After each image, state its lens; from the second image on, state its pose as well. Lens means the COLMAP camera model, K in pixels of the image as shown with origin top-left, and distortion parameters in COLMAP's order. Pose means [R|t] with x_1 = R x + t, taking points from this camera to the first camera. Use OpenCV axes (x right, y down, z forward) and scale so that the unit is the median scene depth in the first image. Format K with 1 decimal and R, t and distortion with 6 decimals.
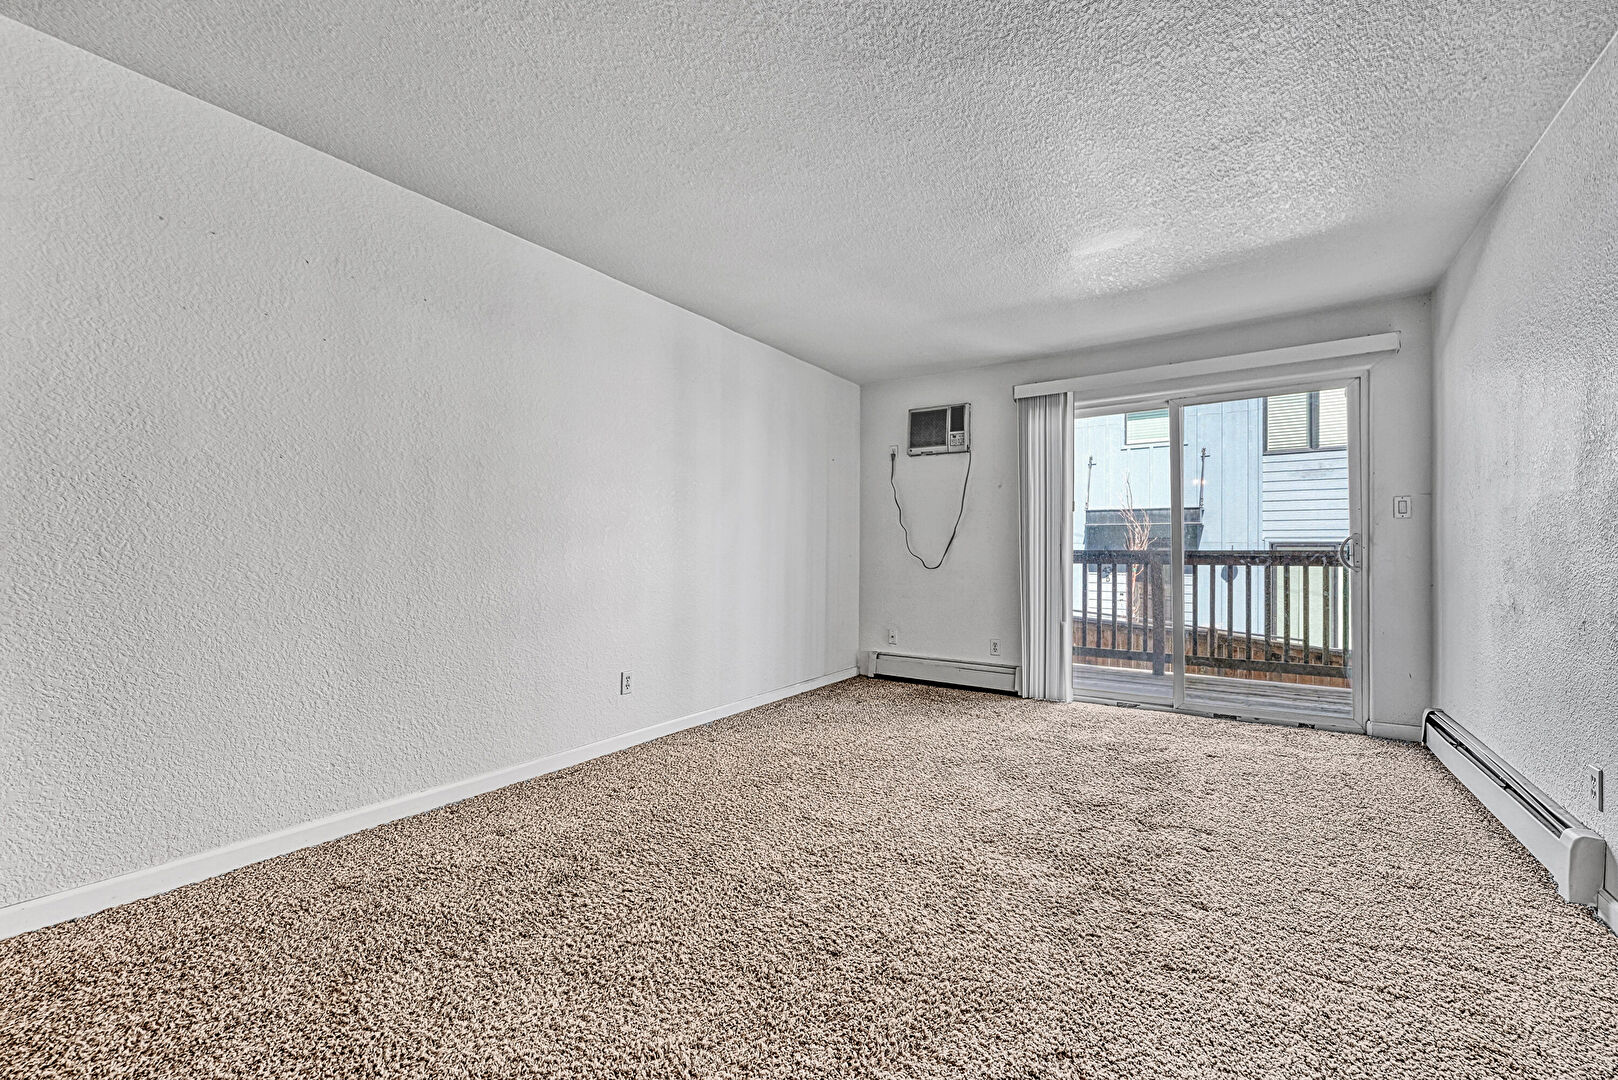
lens RADIAL K [[647.0, 0, 806.5], [0, 647.0, 549.7], [0, 0, 1]] dist [-0.002403, 0.000314]
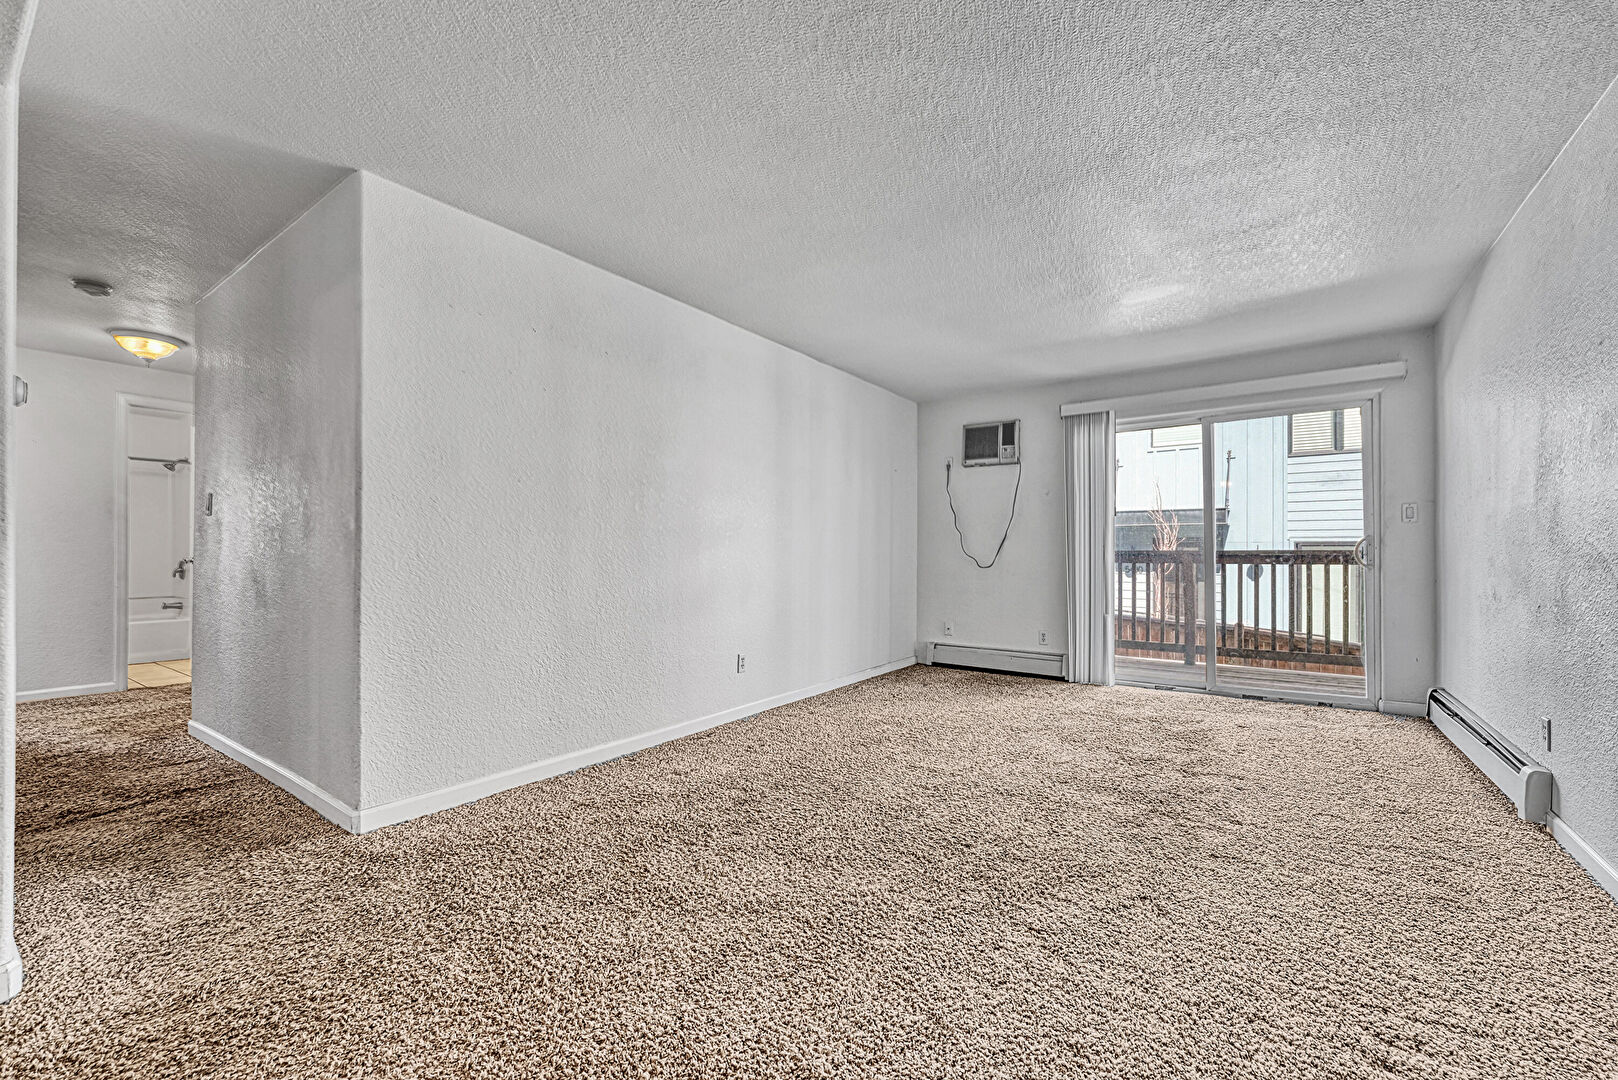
lens RADIAL K [[647.0, 0, 807.0], [0, 647.0, 550.6], [0, 0, 1]] dist [-0.002403, 0.000314]
pose [[0.999671, -0.002469, -0.025547, -0.136304], [0.002471, 0.999997, 0.000047, -0.001642], [0.025546, -0.000111, 0.999674, -0.200373]]
